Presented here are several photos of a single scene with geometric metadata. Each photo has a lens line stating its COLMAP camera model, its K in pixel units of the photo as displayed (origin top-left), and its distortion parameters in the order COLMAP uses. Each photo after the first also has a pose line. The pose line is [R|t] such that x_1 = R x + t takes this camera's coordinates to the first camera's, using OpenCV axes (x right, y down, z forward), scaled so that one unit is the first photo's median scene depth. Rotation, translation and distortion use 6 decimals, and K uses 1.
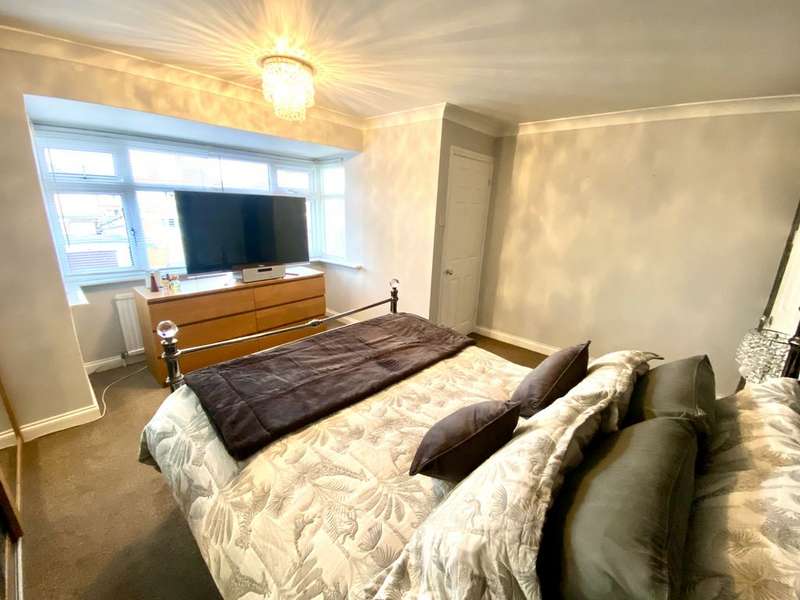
lens RADIAL K [[324.2, 0, 400.0], [0, 324.2, 298.4], [0, 0, 1]] dist [0.003599, -0.006511]
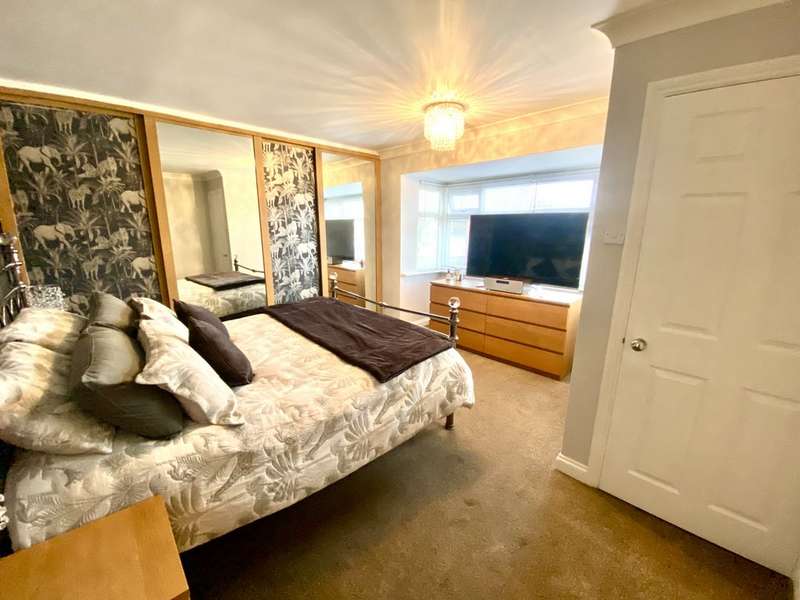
lens RADIAL K [[324.2, 0, 399.1], [0, 324.2, 299.1], [0, 0, 1]] dist [0.003599, -0.006511]
pose [[-0.068715, 0.184548, -0.980418, 0.872937], [-0.286292, 0.937759, 0.196584, -0.191919], [0.955675, 0.294194, -0.011603, 0.905931]]
